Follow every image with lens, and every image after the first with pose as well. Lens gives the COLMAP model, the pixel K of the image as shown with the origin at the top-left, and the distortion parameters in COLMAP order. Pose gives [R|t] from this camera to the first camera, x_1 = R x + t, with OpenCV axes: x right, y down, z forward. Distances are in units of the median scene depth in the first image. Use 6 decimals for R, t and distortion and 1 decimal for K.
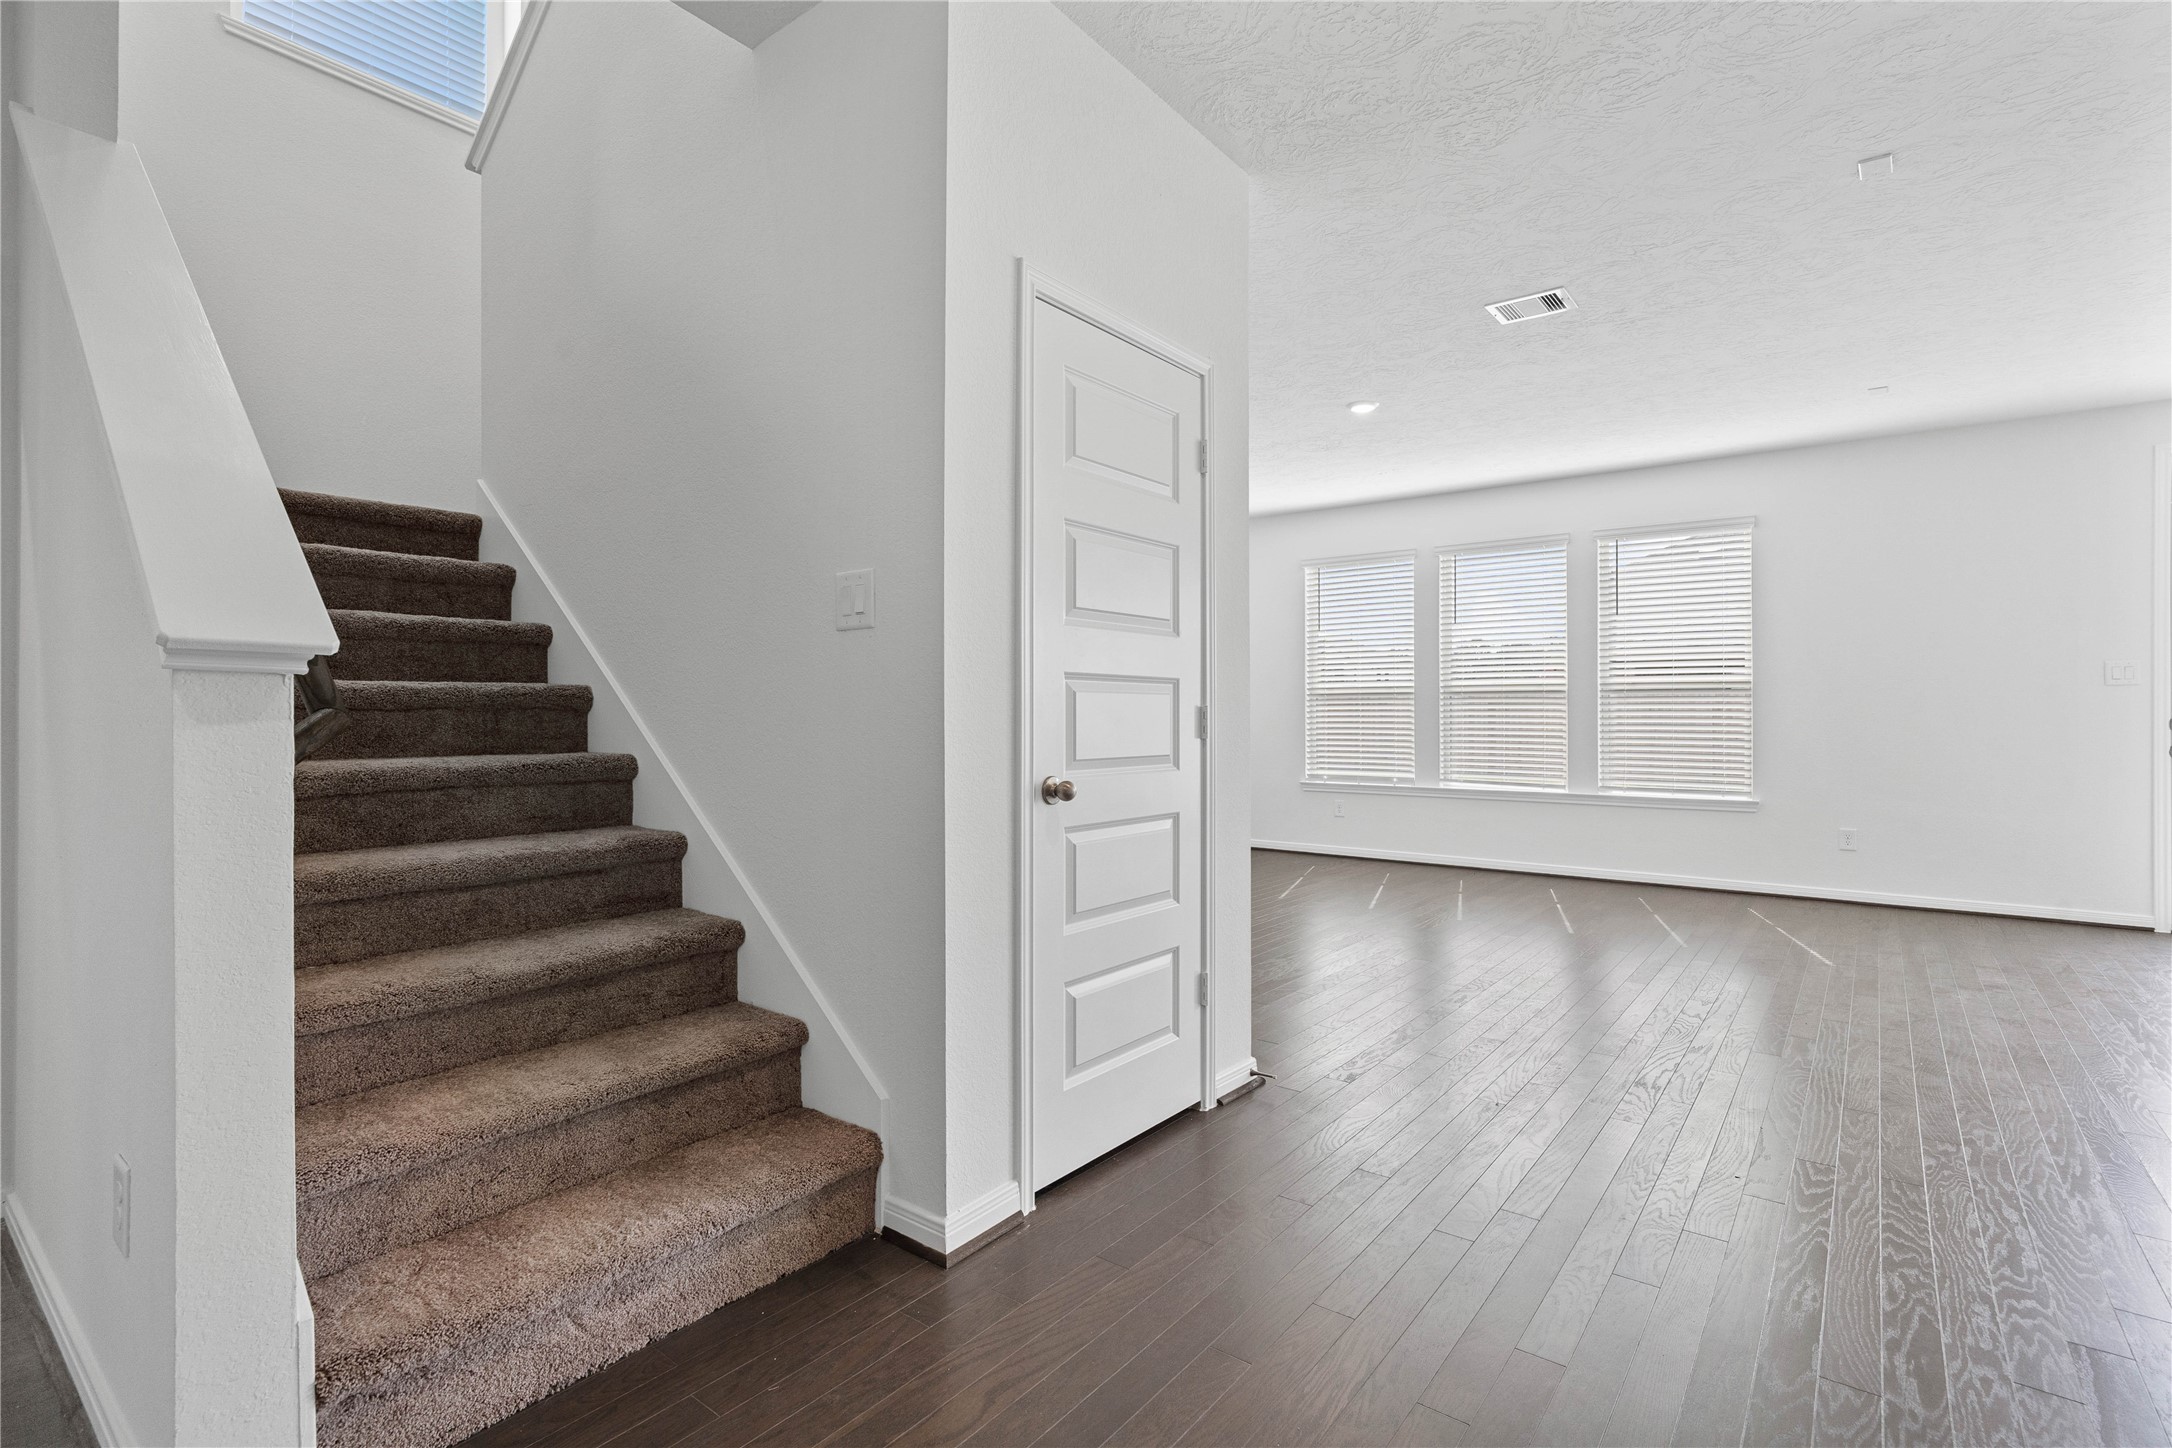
lens RADIAL K [[1026.3, 0, 1075.1], [0, 1026.3, 714.7], [0, 0, 1]] dist [-0.010959, 0.010928]
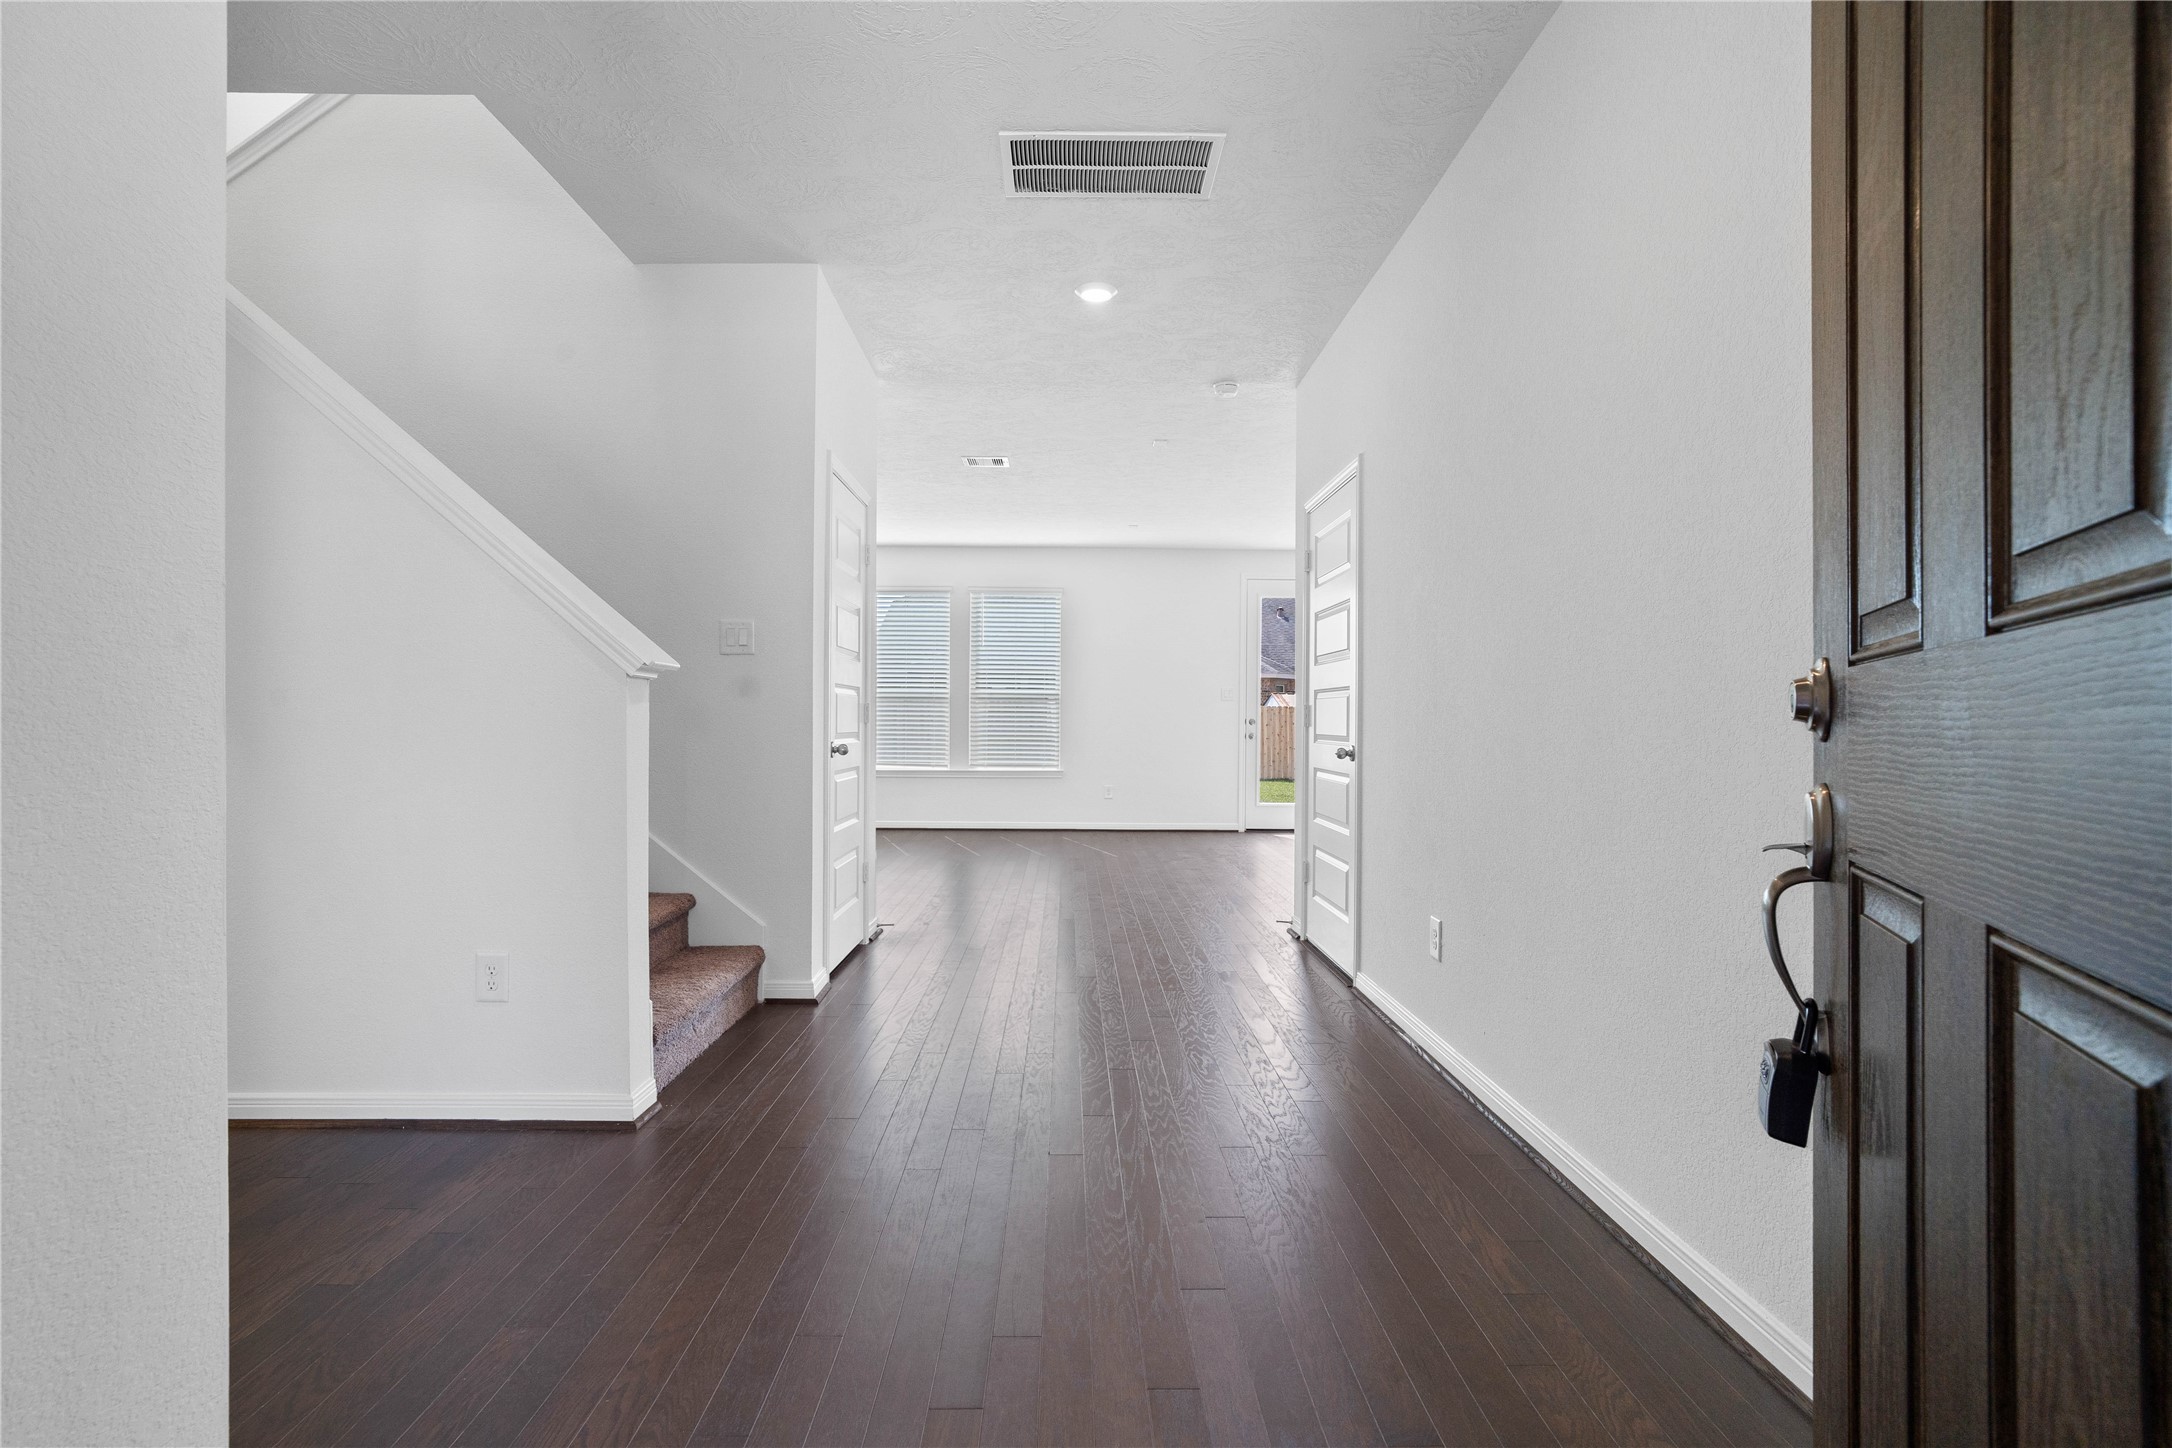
lens RADIAL K [[1026.3, 0, 1075.1], [0, 1026.3, 714.7], [0, 0, 1]] dist [-0.010959, 0.010928]
pose [[0.783382, 0.007342, 0.621498, -0.797403], [-0.005368, 0.999973, -0.005046, 0.020333], [-0.621518, 0.000617, 0.783400, -0.644962]]
